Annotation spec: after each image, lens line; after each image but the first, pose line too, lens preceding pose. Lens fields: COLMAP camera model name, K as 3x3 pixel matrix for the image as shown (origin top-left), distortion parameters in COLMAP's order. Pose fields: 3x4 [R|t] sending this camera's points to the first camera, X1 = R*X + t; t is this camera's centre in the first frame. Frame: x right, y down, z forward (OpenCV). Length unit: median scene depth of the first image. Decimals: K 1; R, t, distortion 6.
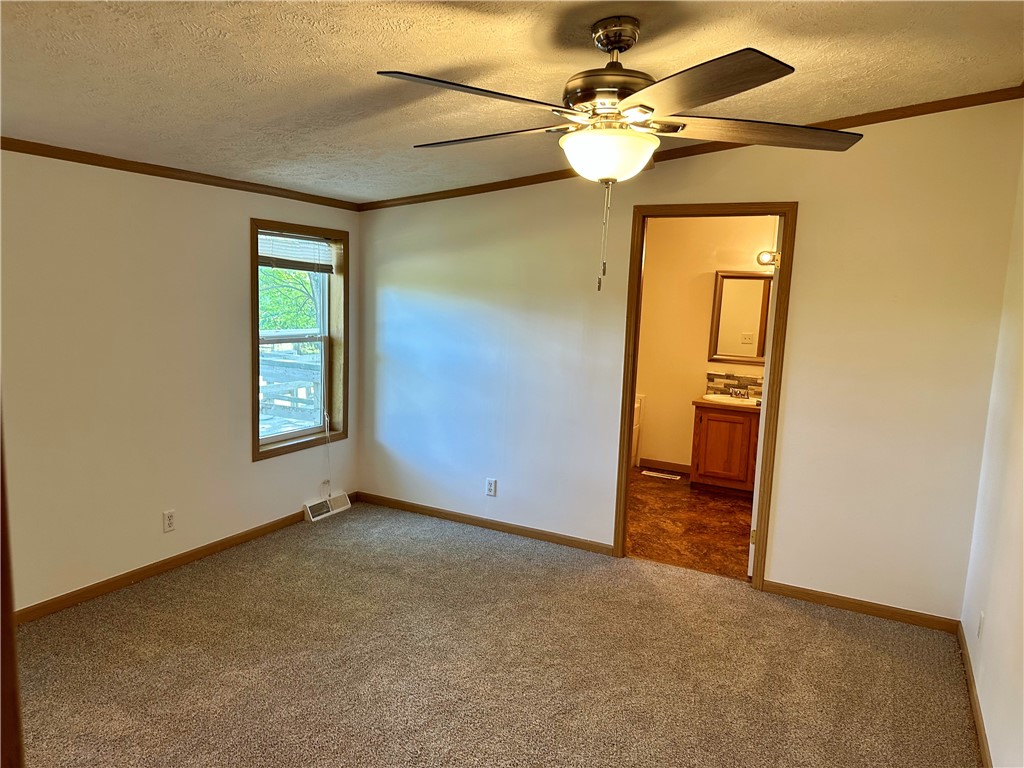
lens RADIAL K [[711.3, 0, 516.6], [0, 711.3, 385.1], [0, 0, 1]] dist [0.124879, -0.175510]
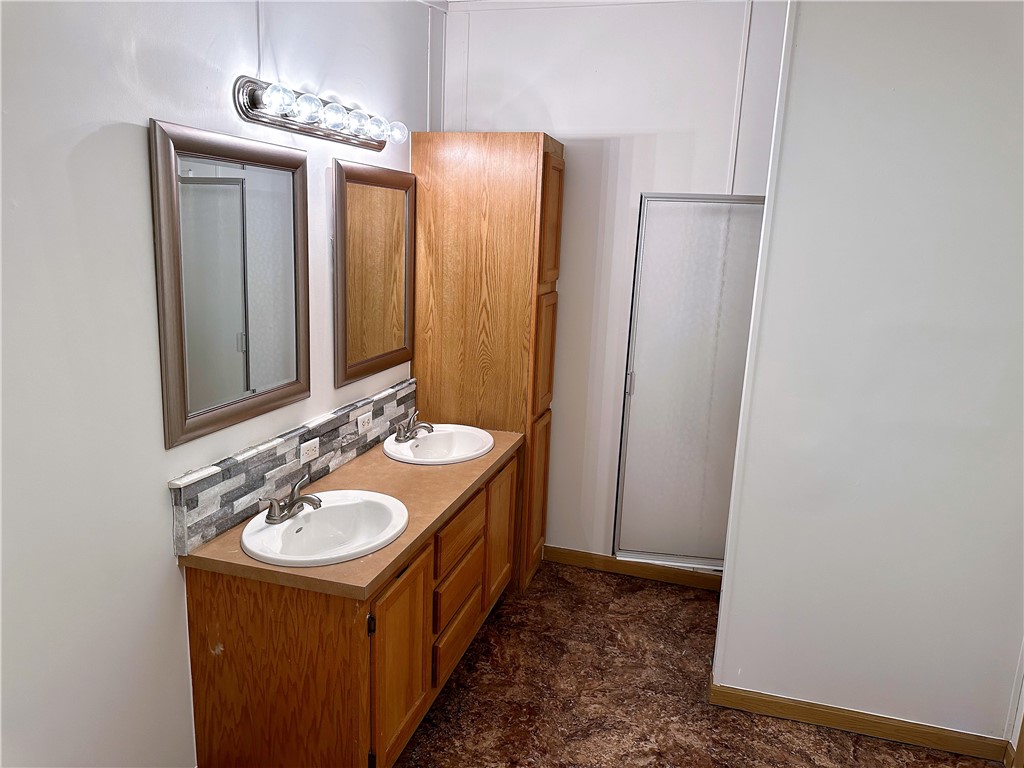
lens RADIAL K [[711.3, 0, 516.6], [0, 711.3, 385.1], [0, 0, 1]] dist [0.124879, -0.175510]
pose [[-0.193414, -0.262147, 0.945447, -0.027922], [0.081733, 0.955989, 0.281790, -0.130806], [-0.977707, 0.131777, -0.163476, 0.924893]]
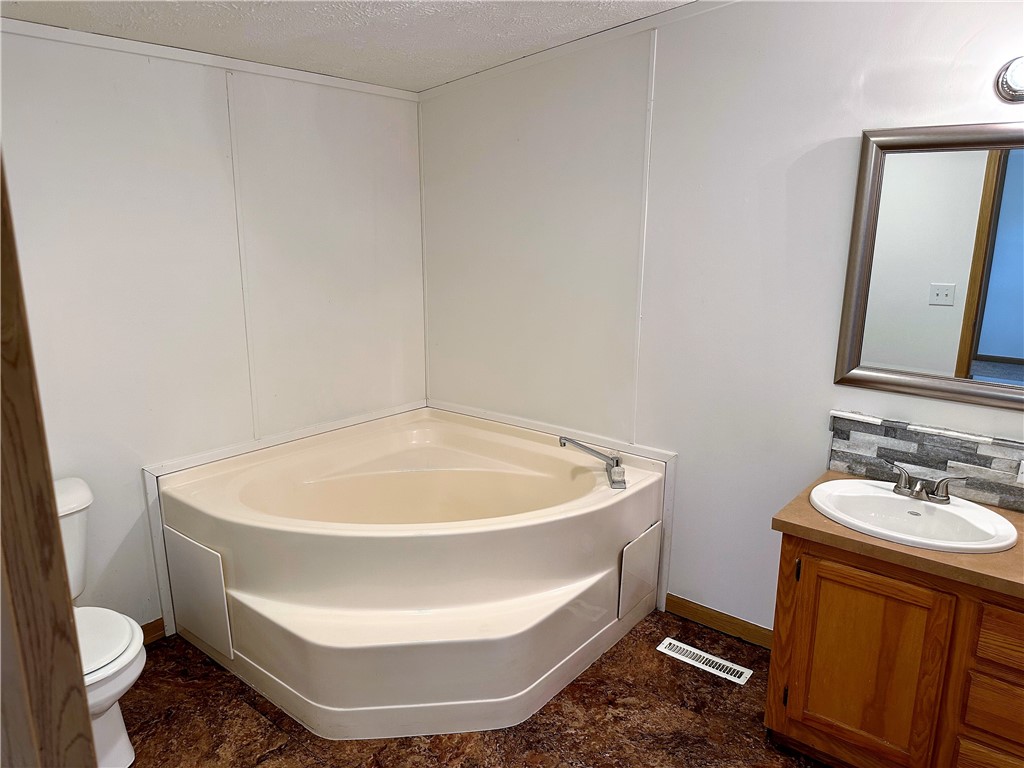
lens RADIAL K [[733.0, 0, 509.8], [0, 733.0, 393.9], [0, 0, 1]] dist [0.002623, -0.000628]
pose [[0.978879, 0.008937, -0.204243, 0.182367], [0.012225, 0.994698, 0.102113, -0.070915], [0.204073, -0.102453, 0.973580, 0.602398]]
